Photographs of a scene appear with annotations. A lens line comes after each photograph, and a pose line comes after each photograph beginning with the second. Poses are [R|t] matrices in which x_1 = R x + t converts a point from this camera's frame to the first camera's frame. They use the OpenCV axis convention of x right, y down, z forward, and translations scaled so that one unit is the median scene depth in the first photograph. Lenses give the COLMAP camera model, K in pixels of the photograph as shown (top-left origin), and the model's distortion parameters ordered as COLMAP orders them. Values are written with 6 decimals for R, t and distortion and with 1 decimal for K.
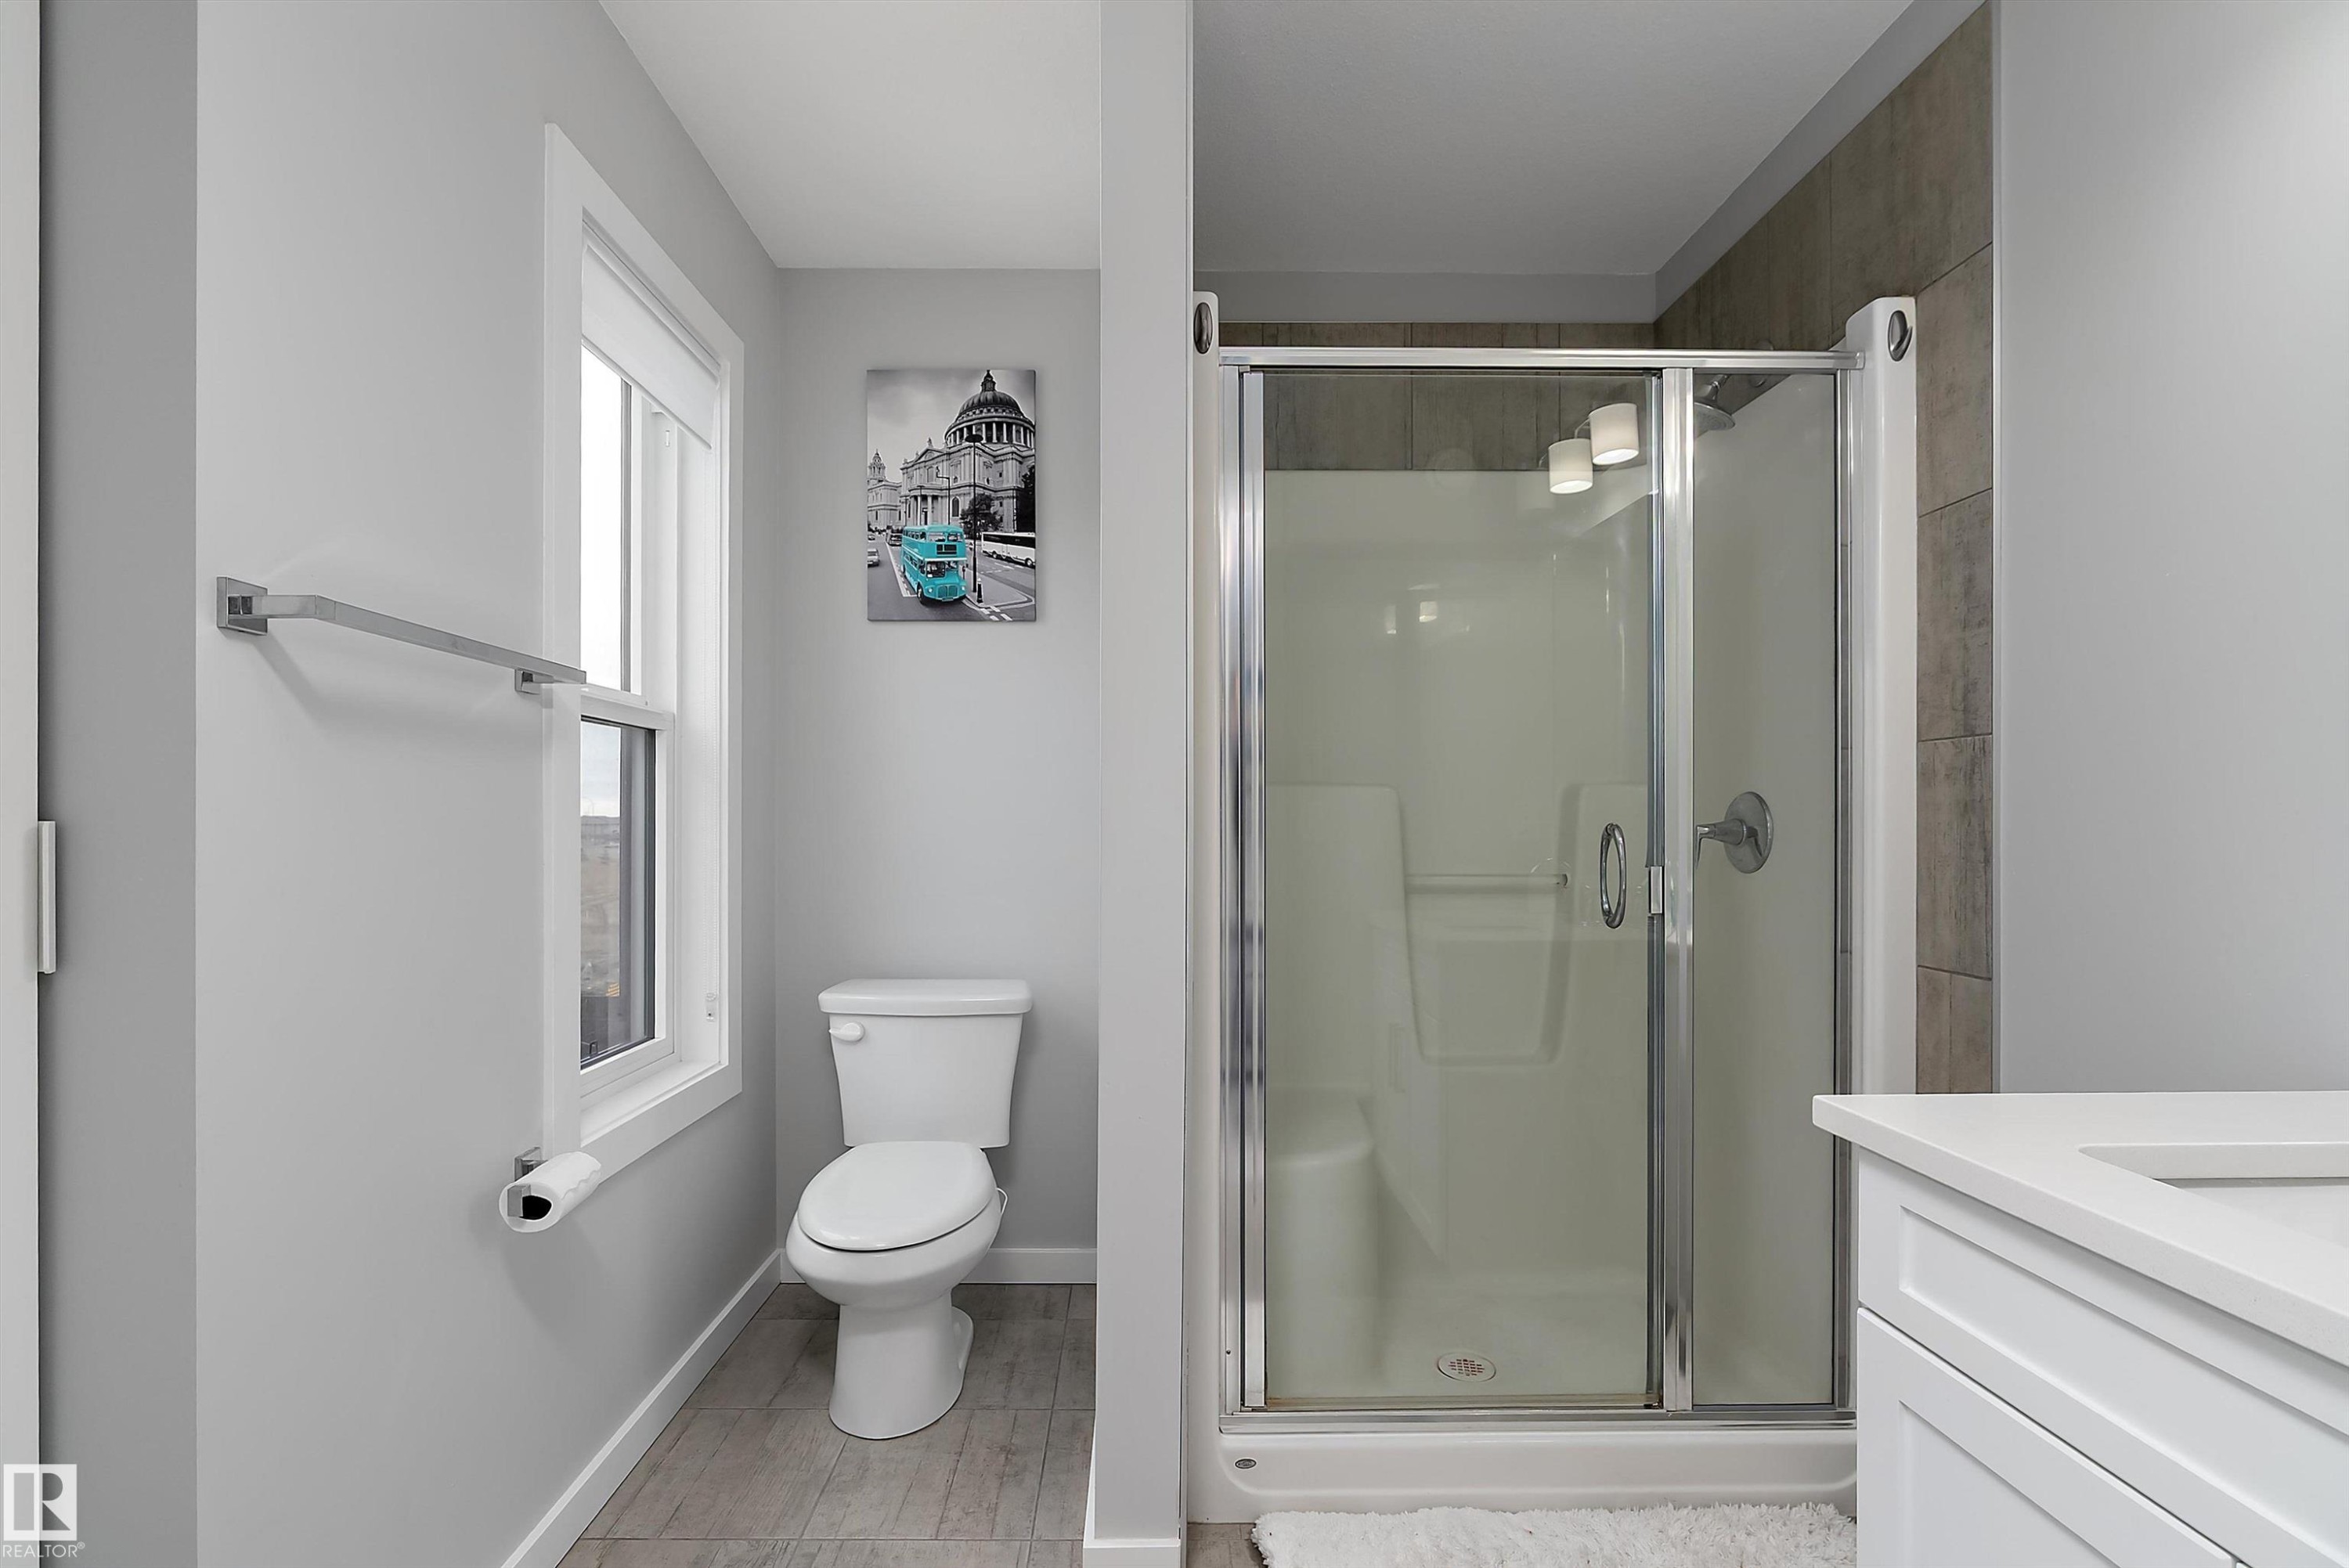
lens RADIAL K [[1057.1, 0, 1154.7], [0, 1057.1, 806.5], [0, 0, 1]] dist [-0.013550, 0.005597]
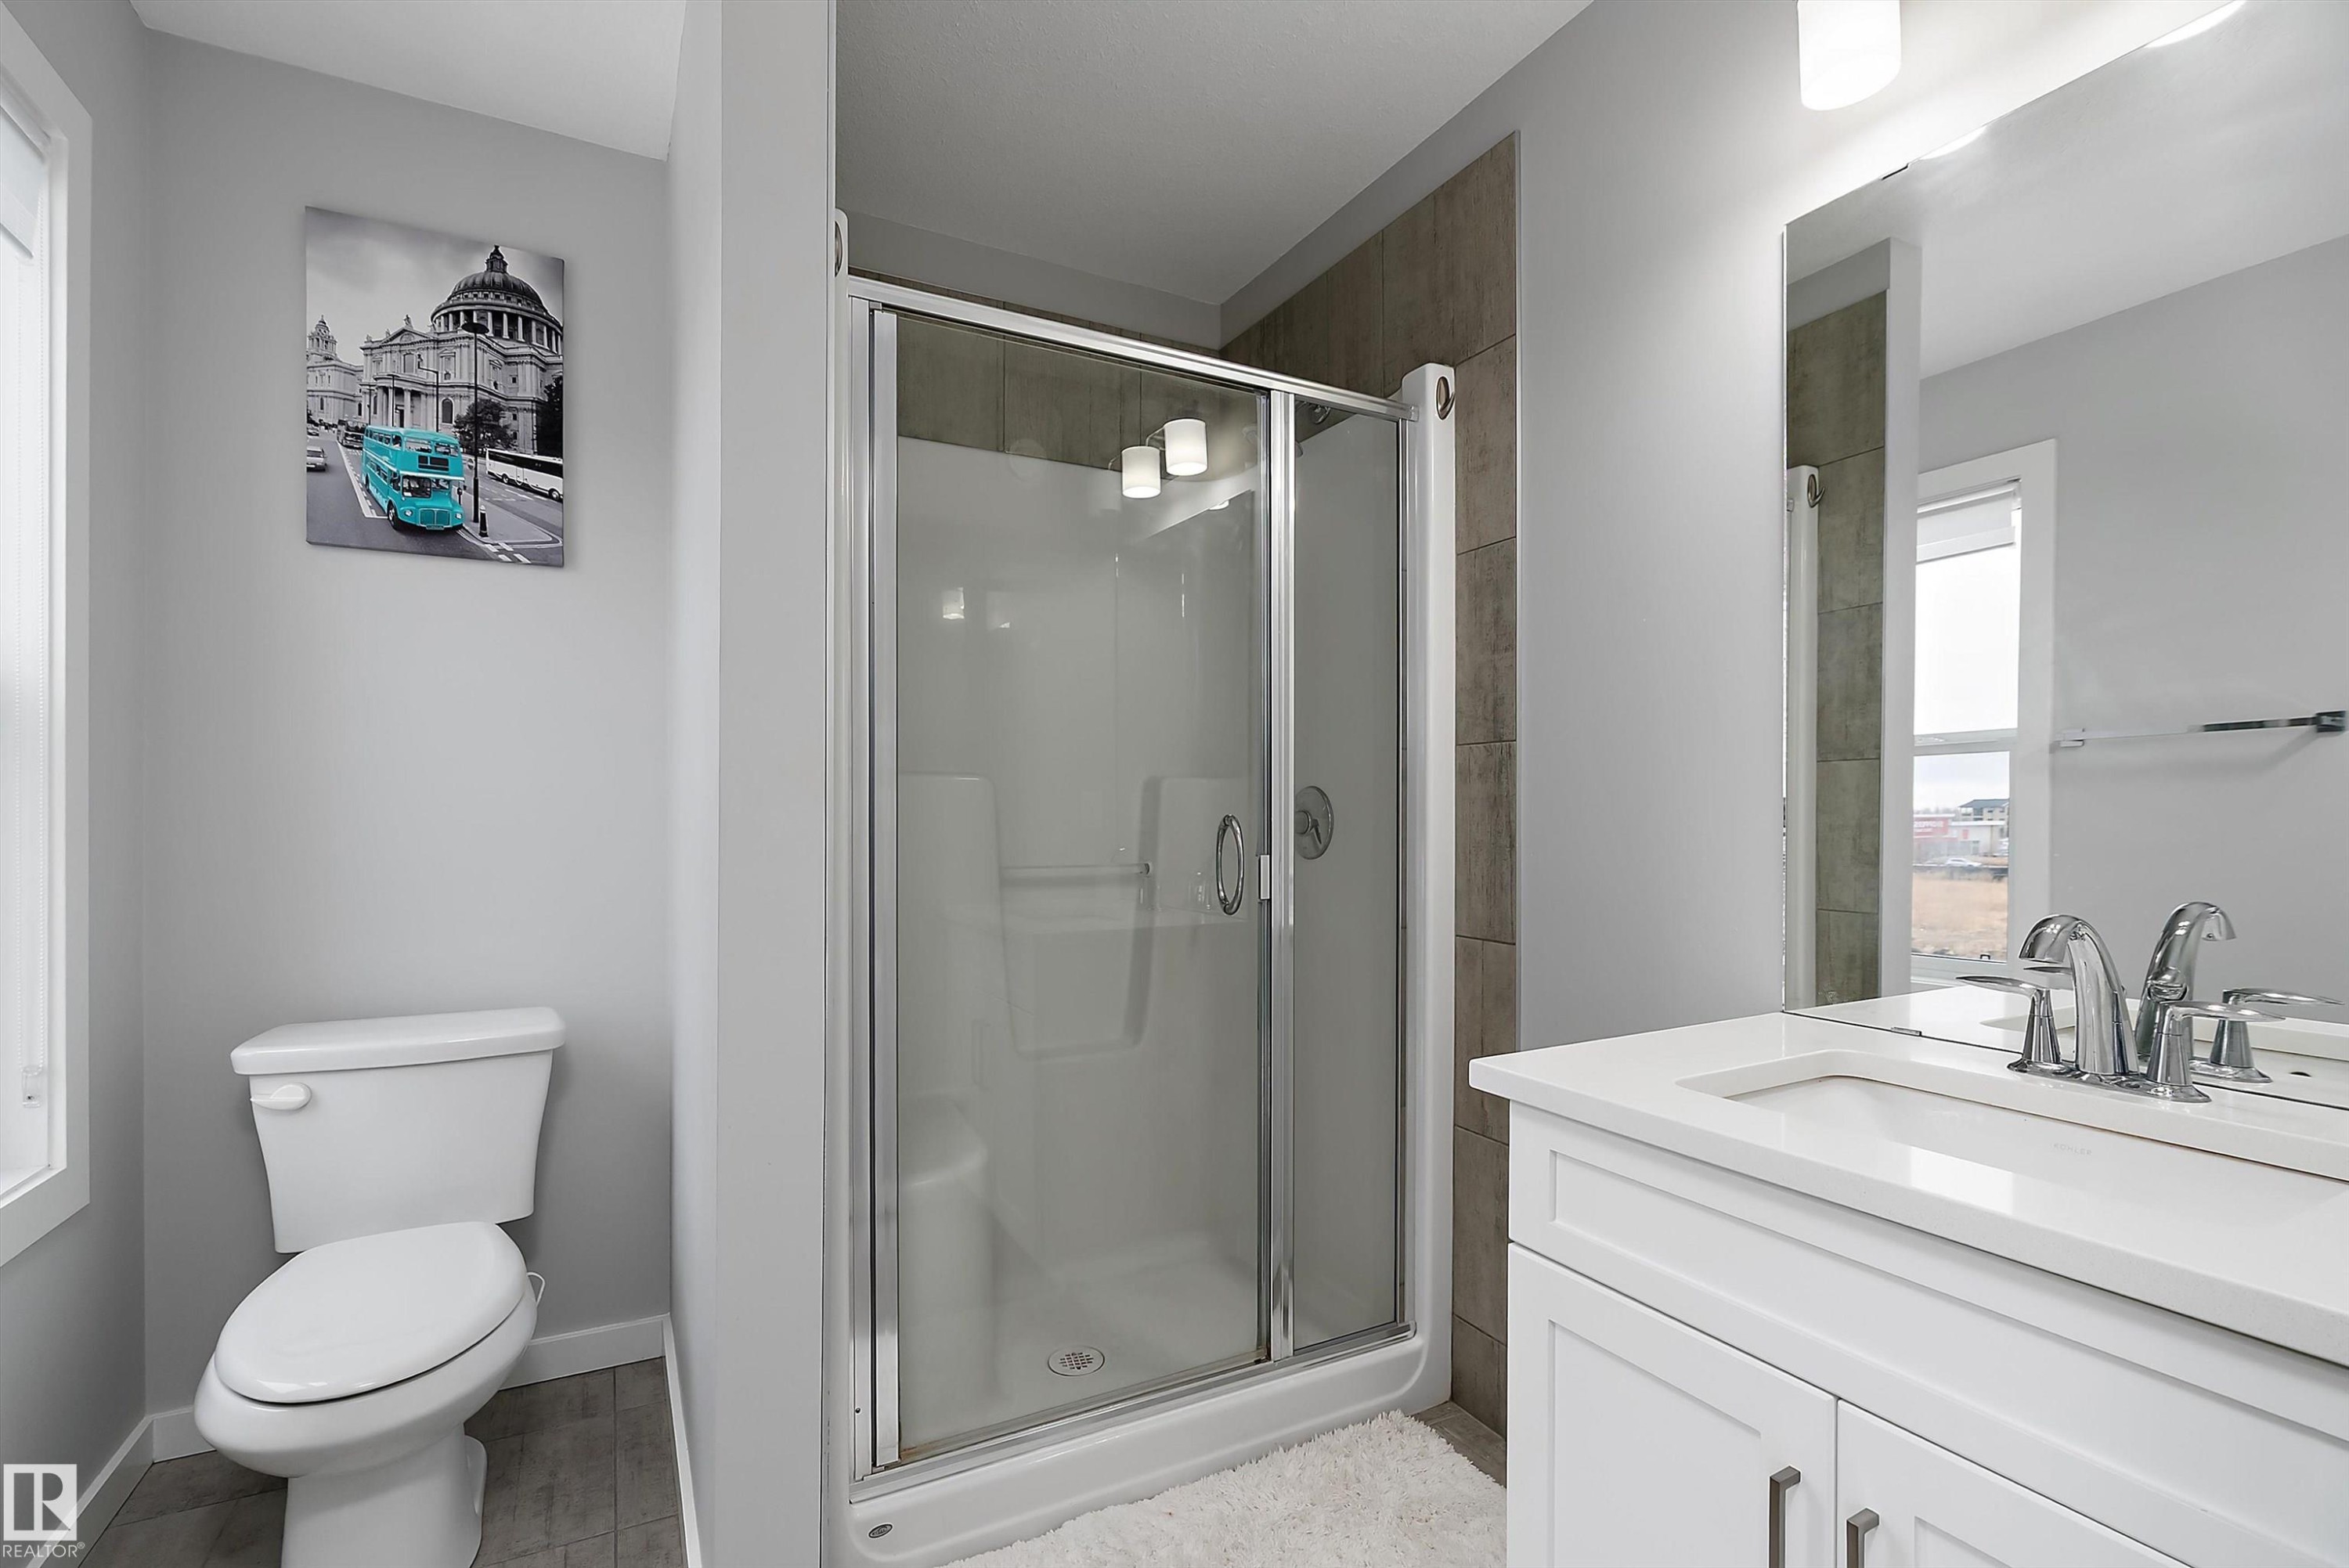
lens RADIAL K [[1057.1, 0, 1159.8], [0, 1057.1, 802.1], [0, 0, 1]] dist [-0.013550, 0.005597]
pose [[0.890496, 0.005206, 0.454960, -0.091607], [-0.007485, 0.999967, 0.003208, 0.000496], [-0.454929, -0.006262, 0.890506, 0.081712]]
